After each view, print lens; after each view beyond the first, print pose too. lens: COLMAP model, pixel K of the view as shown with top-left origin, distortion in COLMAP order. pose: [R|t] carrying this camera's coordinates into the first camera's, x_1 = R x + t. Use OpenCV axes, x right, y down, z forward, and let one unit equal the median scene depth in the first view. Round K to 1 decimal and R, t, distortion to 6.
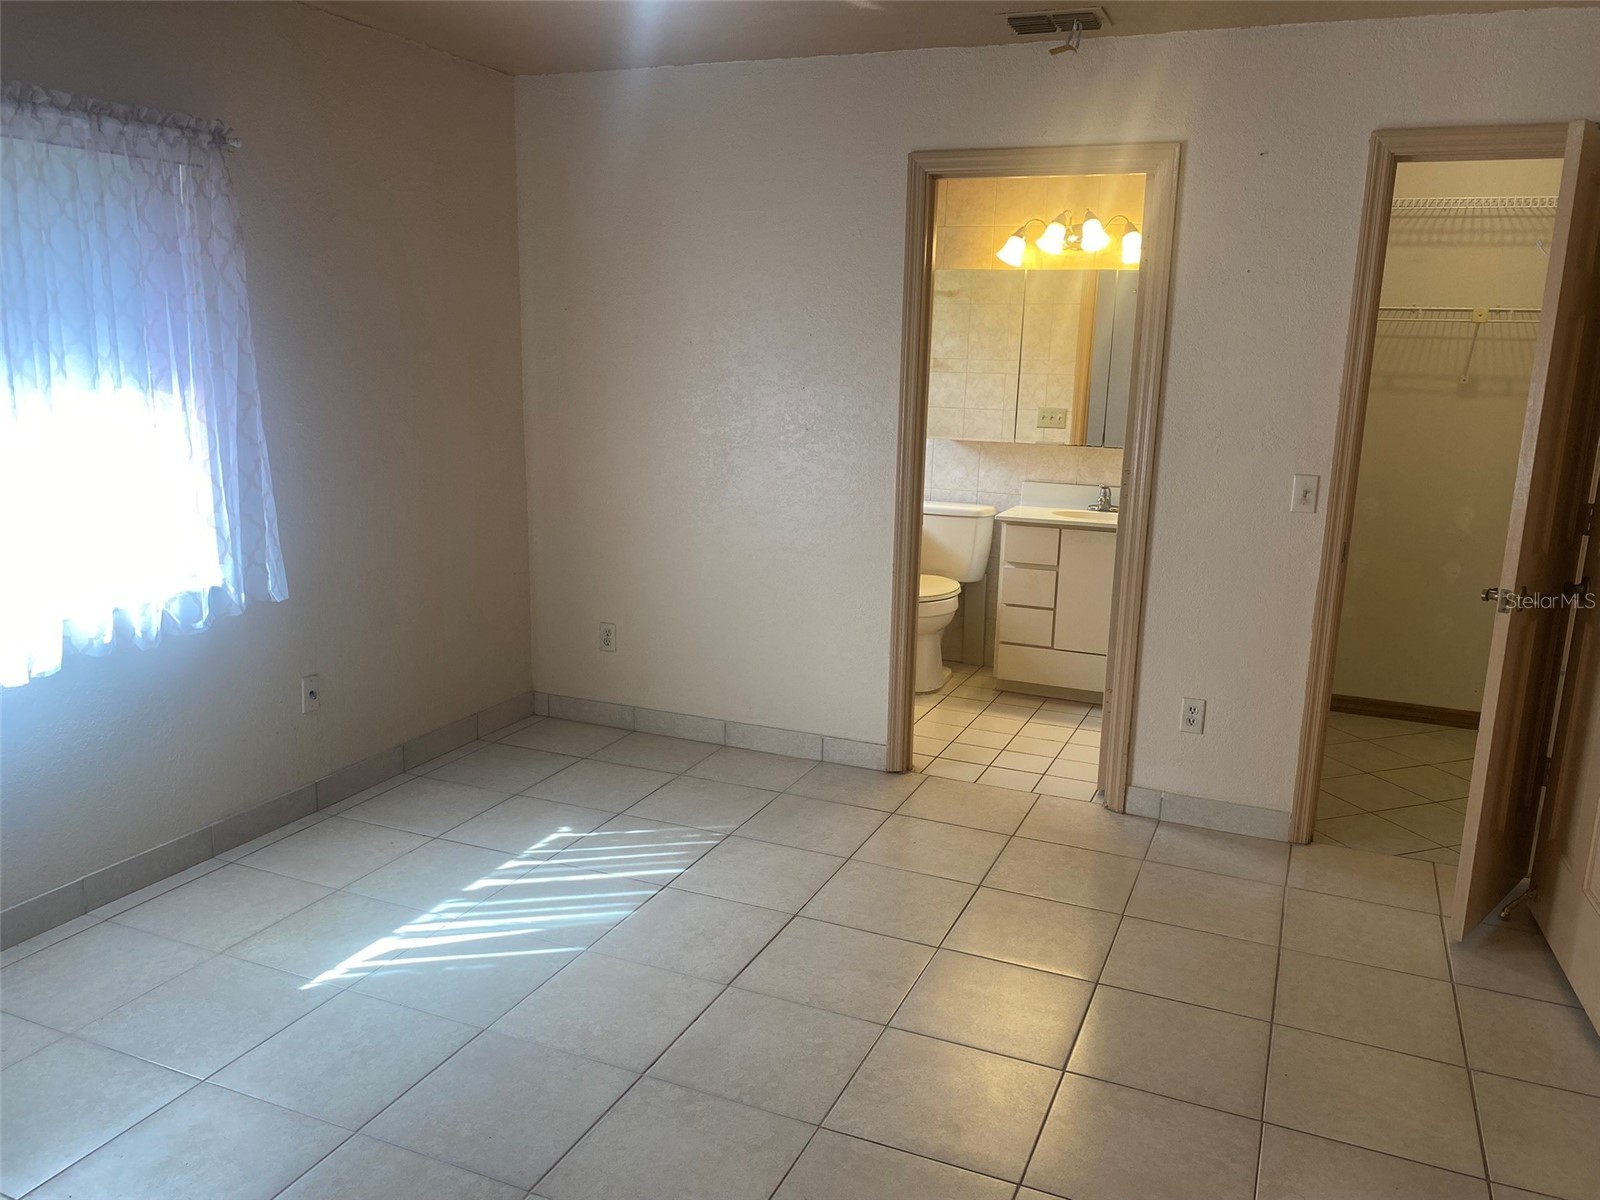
lens RADIAL K [[1213.2, 0, 798.1], [0, 1213.2, 602.7], [0, 0, 1]] dist [0.042171, -0.041750]
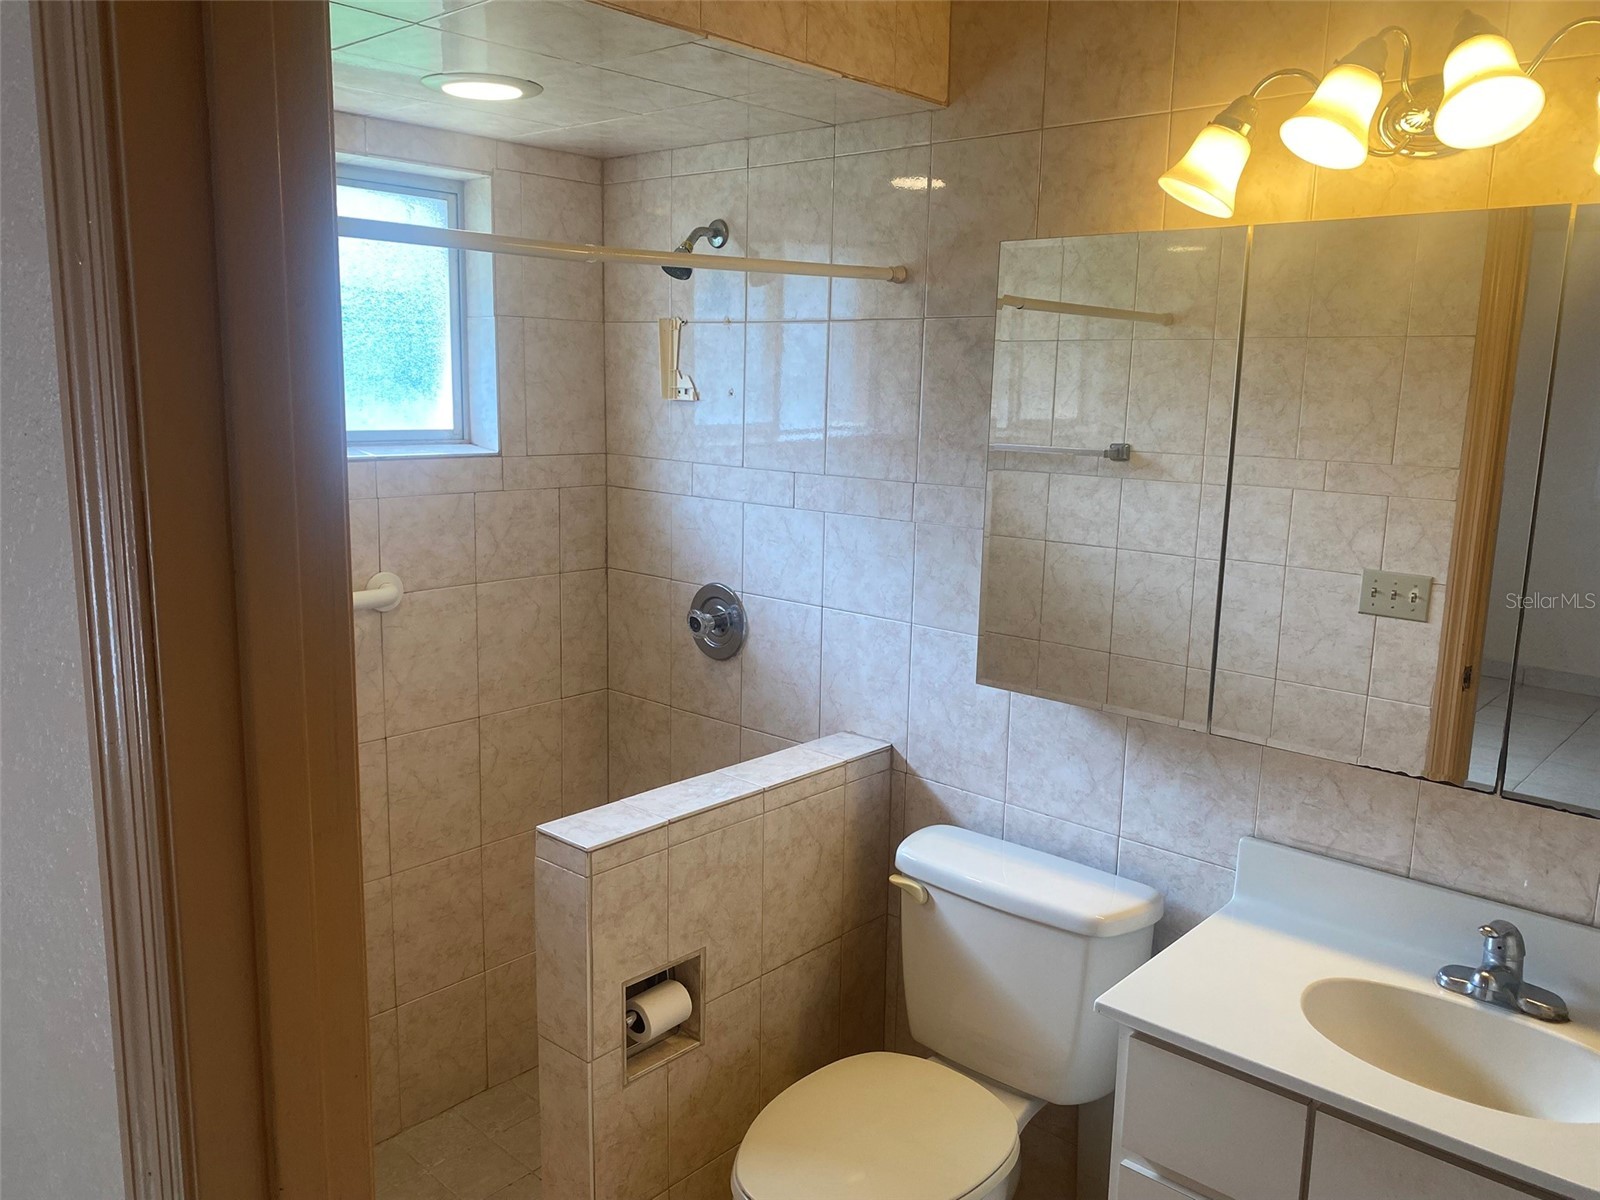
lens RADIAL K [[1213.2, 0, 792.5], [0, 1213.2, 565.6], [0, 0, 1]] dist [0.042171, -0.041750]
pose [[0.949788, 0.049295, -0.308987, 0.164423], [-0.069841, 0.995997, -0.055782, -0.145733], [0.305000, 0.074561, 0.949429, 0.615237]]
